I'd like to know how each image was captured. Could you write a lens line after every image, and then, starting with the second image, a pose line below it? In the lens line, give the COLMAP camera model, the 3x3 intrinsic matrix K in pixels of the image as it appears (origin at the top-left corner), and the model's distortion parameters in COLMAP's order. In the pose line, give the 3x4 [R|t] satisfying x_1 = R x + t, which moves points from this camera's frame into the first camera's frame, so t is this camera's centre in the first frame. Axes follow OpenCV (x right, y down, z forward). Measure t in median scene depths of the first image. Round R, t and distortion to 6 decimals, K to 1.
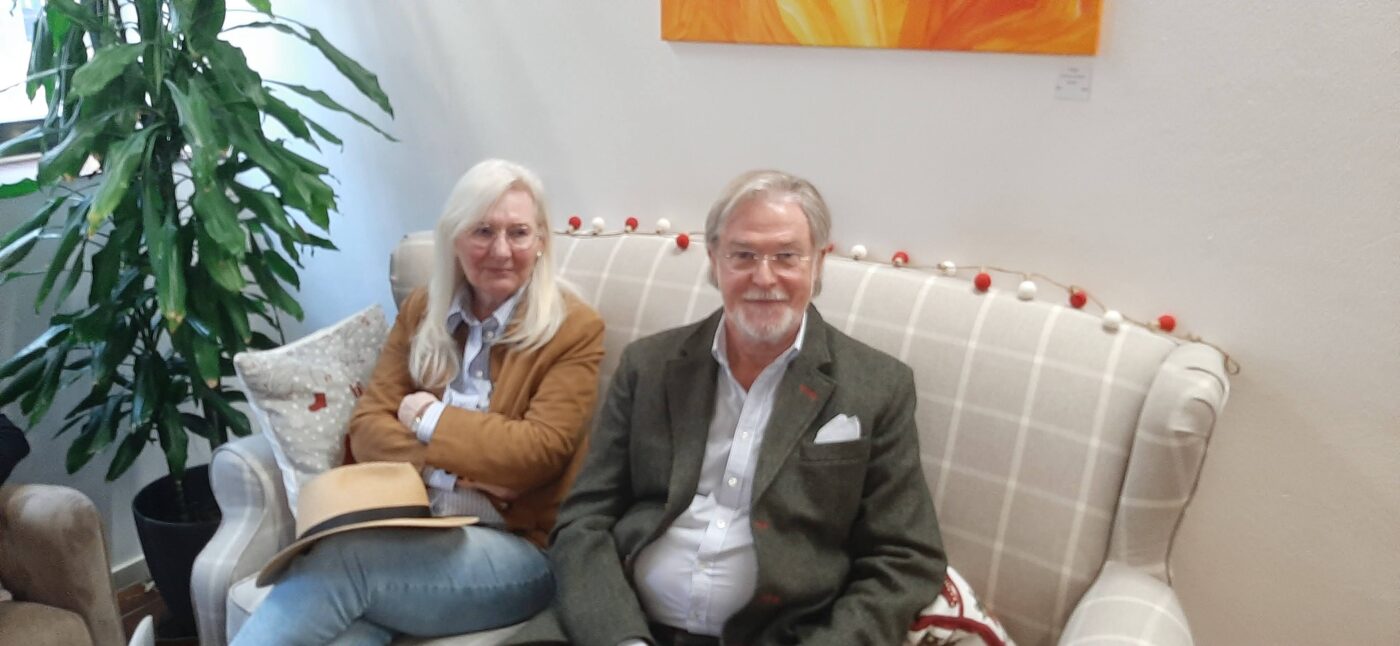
lens RADIAL K [[1019.7, 0, 700.0], [0, 1019.7, 323.0], [0, 0, 1]] dist [0.053526, -0.137423]
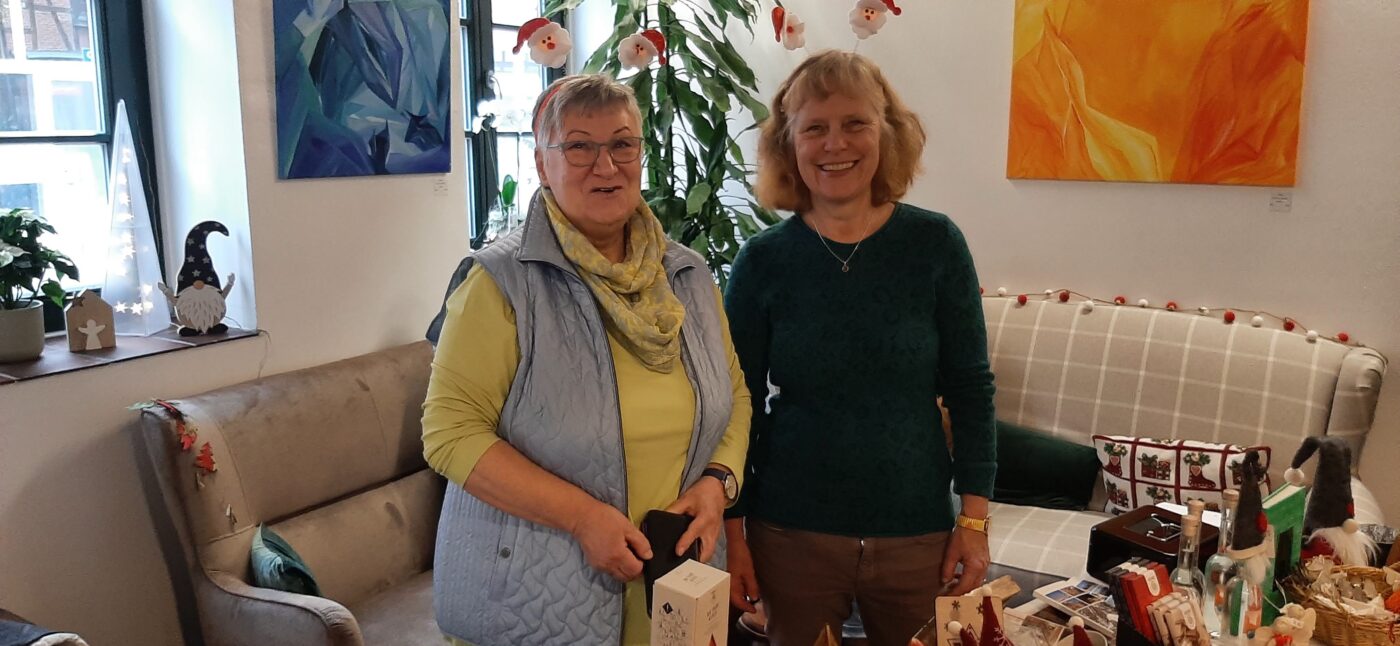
lens RADIAL K [[1019.7, 0, 700.0], [0, 1019.7, 323.0], [0, 0, 1]] dist [0.053526, -0.137423]
pose [[0.998944, -0.001783, -0.045906, -0.537931], [-0.003767, 0.992701, -0.120543, 0.182784], [0.045786, 0.120588, 0.991646, -0.742797]]
